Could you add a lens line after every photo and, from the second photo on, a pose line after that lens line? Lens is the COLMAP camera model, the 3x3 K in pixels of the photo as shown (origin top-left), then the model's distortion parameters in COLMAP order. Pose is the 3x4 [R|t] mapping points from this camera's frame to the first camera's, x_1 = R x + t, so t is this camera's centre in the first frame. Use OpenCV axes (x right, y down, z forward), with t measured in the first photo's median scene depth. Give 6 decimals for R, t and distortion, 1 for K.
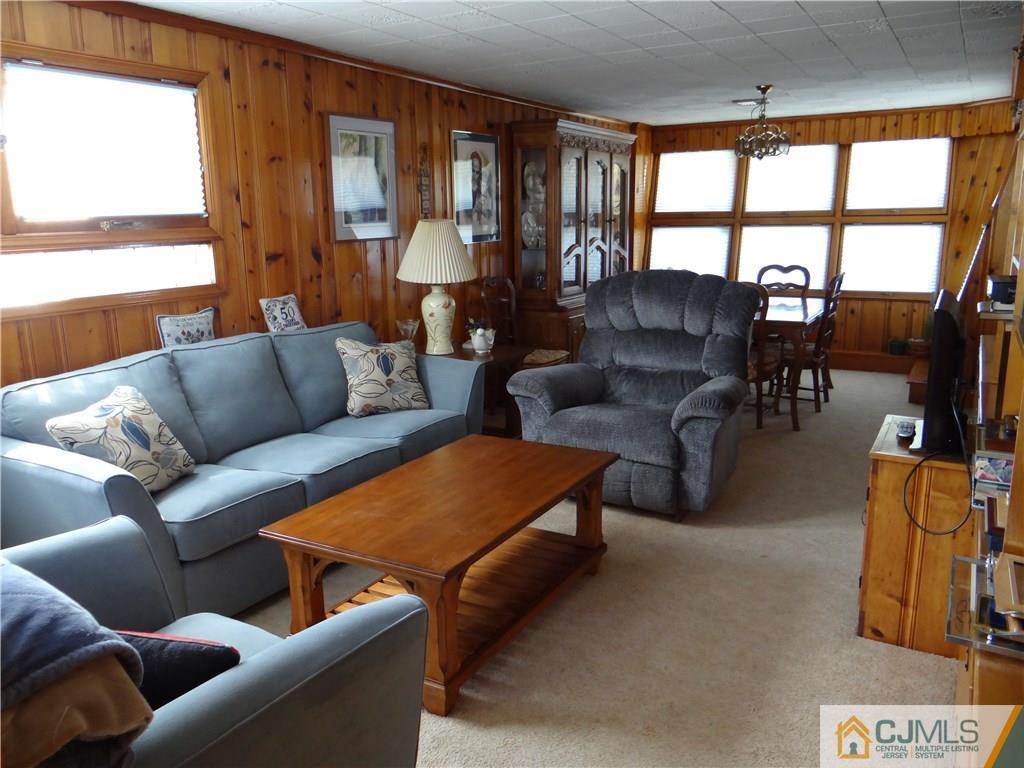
lens RADIAL K [[808.5, 0, 504.4], [0, 808.5, 378.3], [0, 0, 1]] dist [-0.007707, 0.010109]
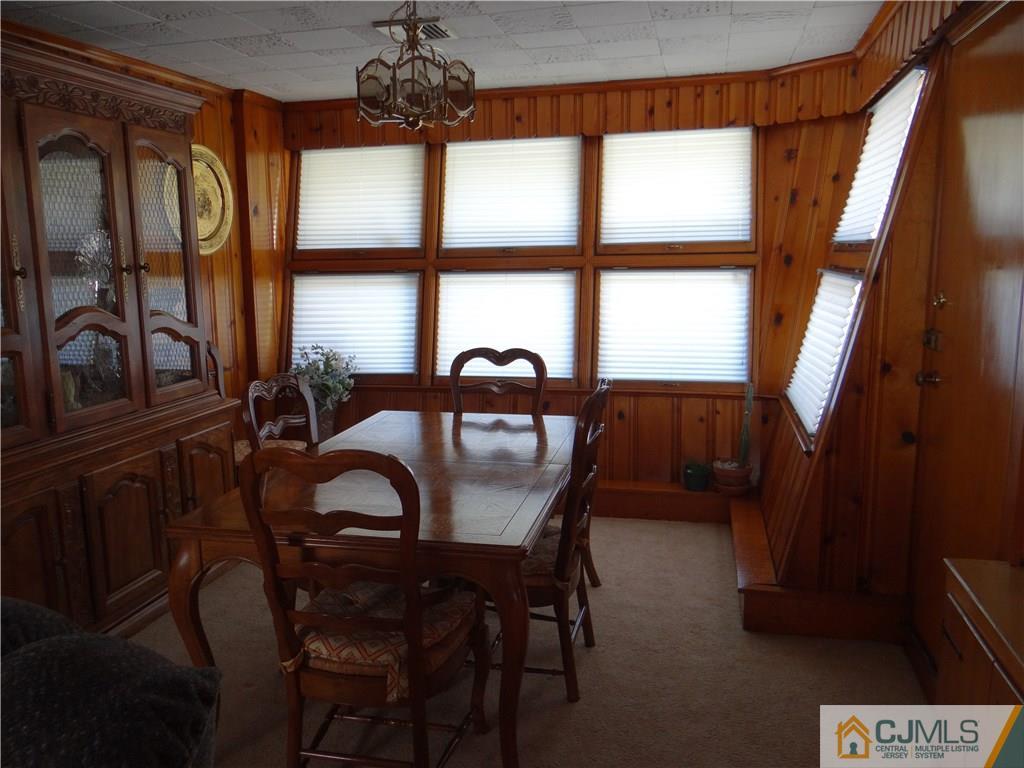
lens RADIAL K [[808.5, 0, 504.4], [0, 808.5, 378.3], [0, 0, 1]] dist [-0.007707, 0.010109]
pose [[0.960408, -0.044632, 0.274999, 0.194917], [0.056703, 0.997738, -0.036099, -0.097073], [-0.272765, 0.050264, 0.960767, 0.471397]]
